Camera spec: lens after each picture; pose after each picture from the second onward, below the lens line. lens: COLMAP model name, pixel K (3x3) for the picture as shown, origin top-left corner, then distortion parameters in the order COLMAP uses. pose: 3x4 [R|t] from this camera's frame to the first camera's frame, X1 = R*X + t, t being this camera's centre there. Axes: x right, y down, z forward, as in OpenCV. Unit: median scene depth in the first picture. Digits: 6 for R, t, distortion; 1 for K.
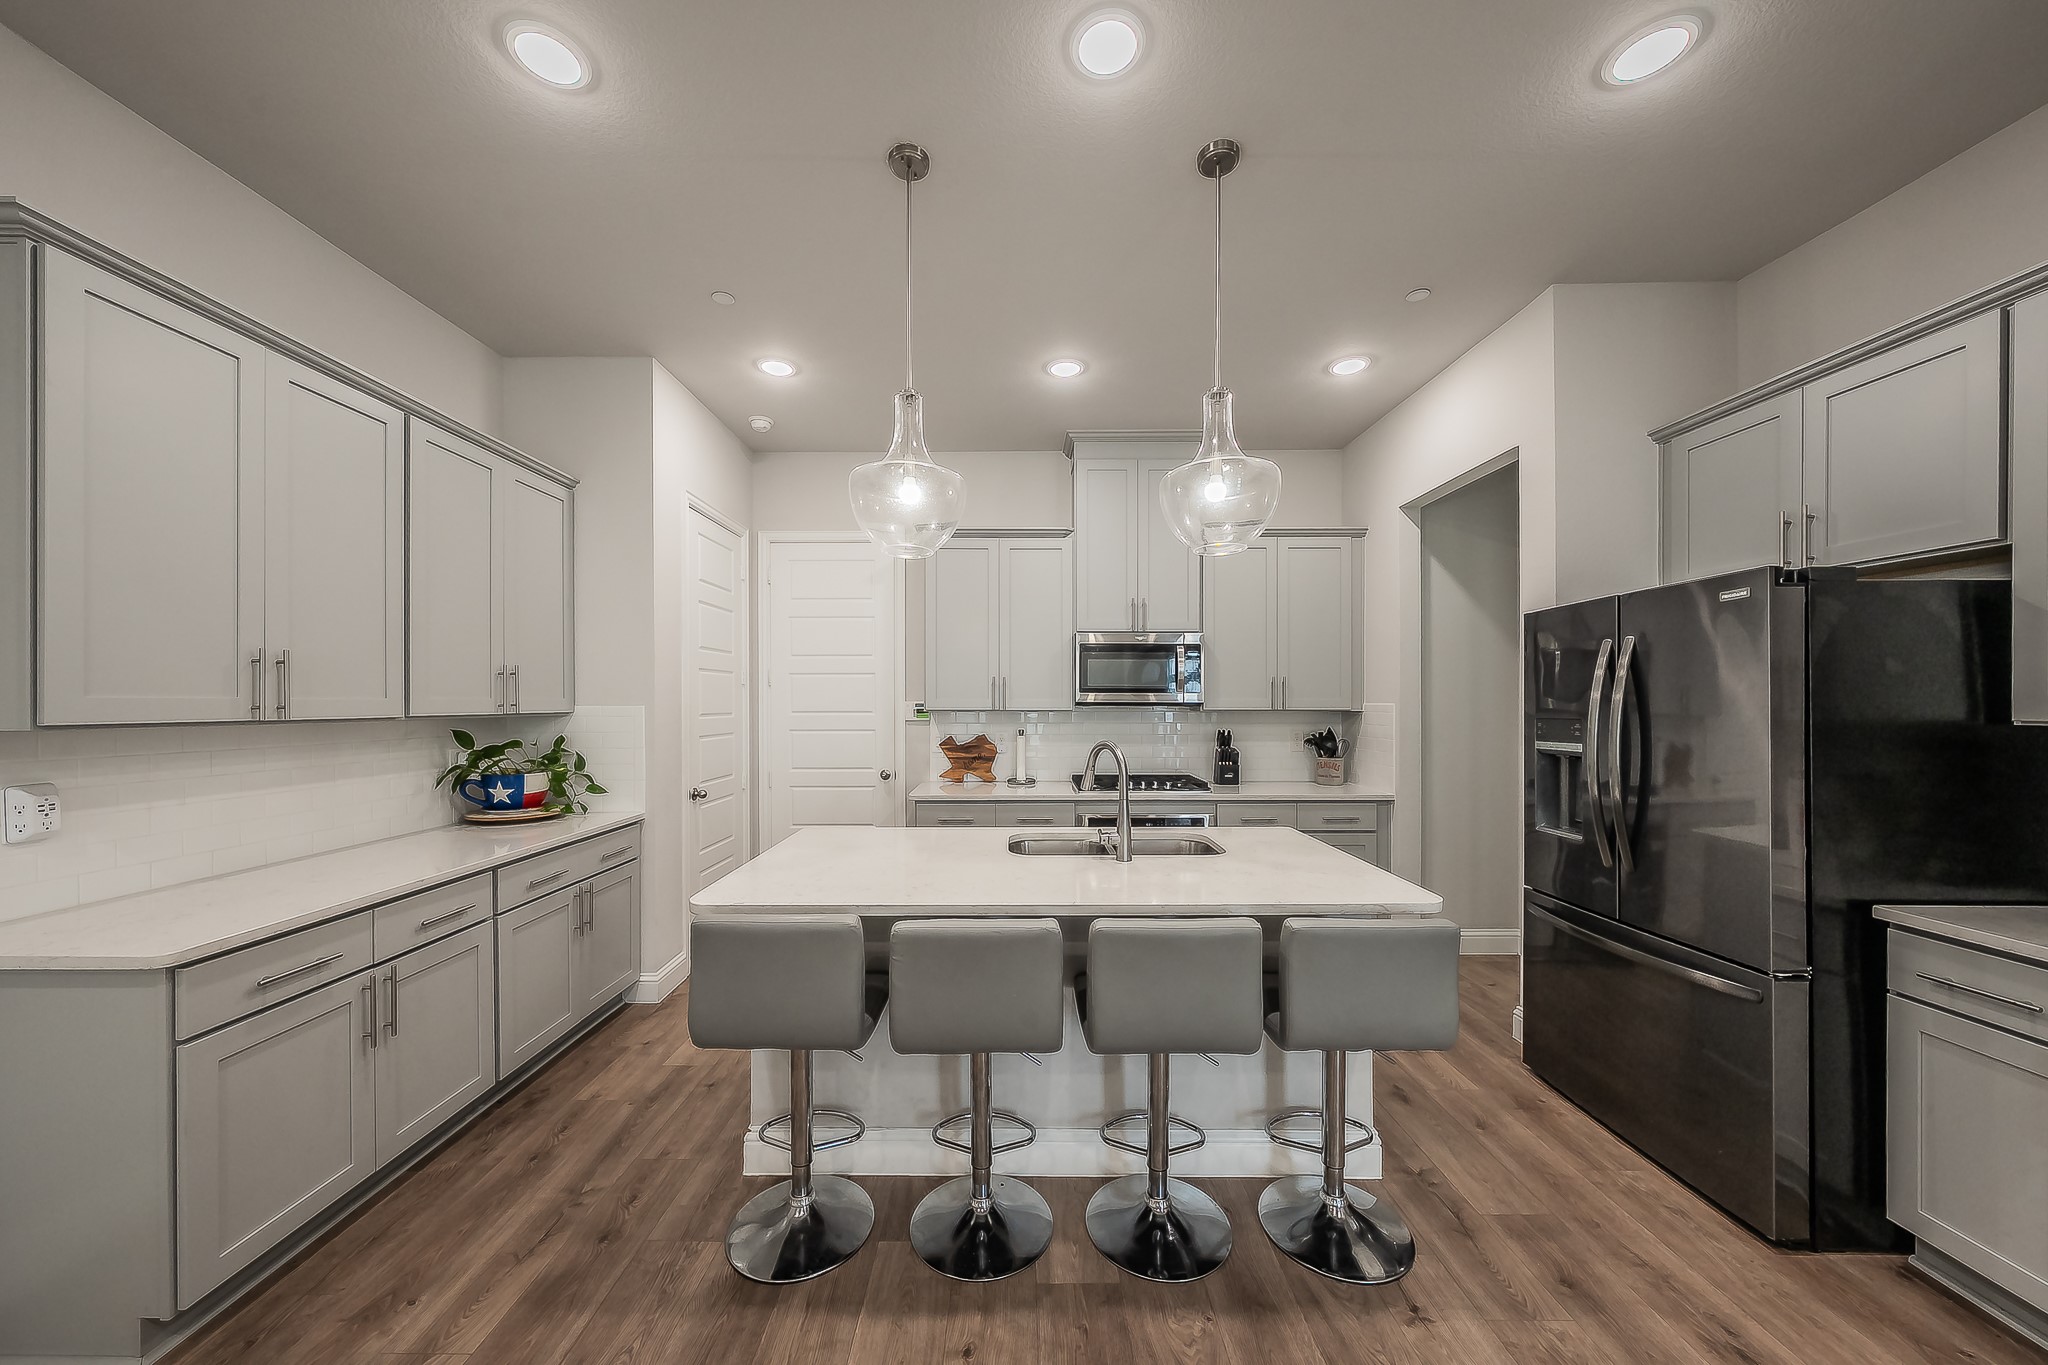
lens RADIAL K [[692.7, 0, 1012.7], [0, 692.7, 712.6], [0, 0, 1]] dist [-0.000806, -0.000503]
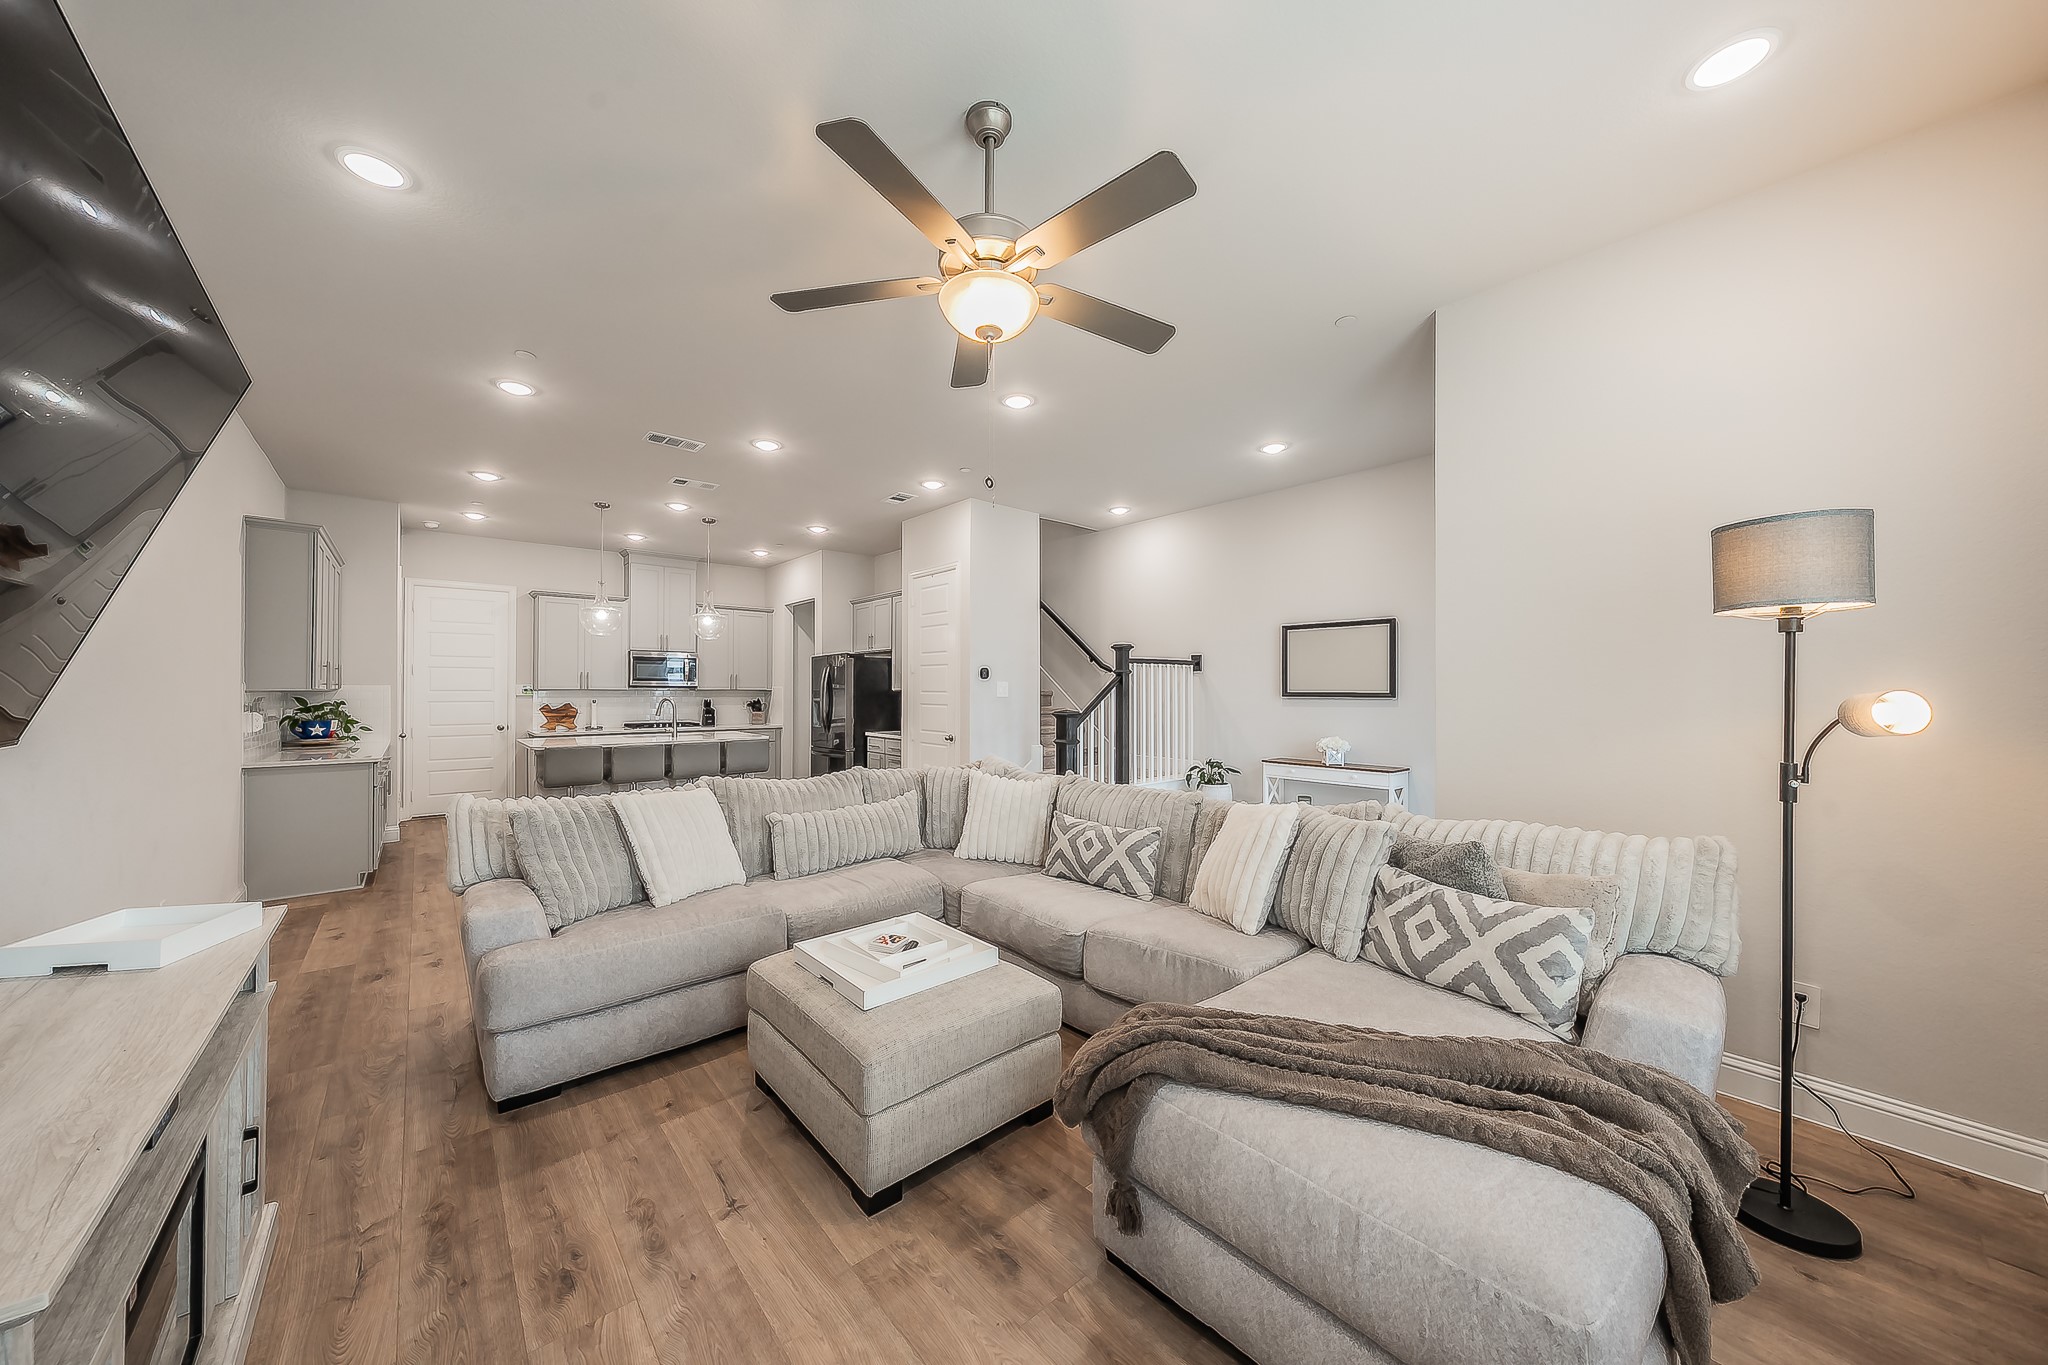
lens RADIAL K [[692.7, 0, 1001.9], [0, 692.7, 707.4], [0, 0, 1]] dist [-0.000806, -0.000503]
pose [[0.763924, -0.014446, 0.645144, -0.524191], [0.006890, 0.999875, 0.014231, 0.037888], [-0.645269, -0.006427, 0.763928, -1.684363]]
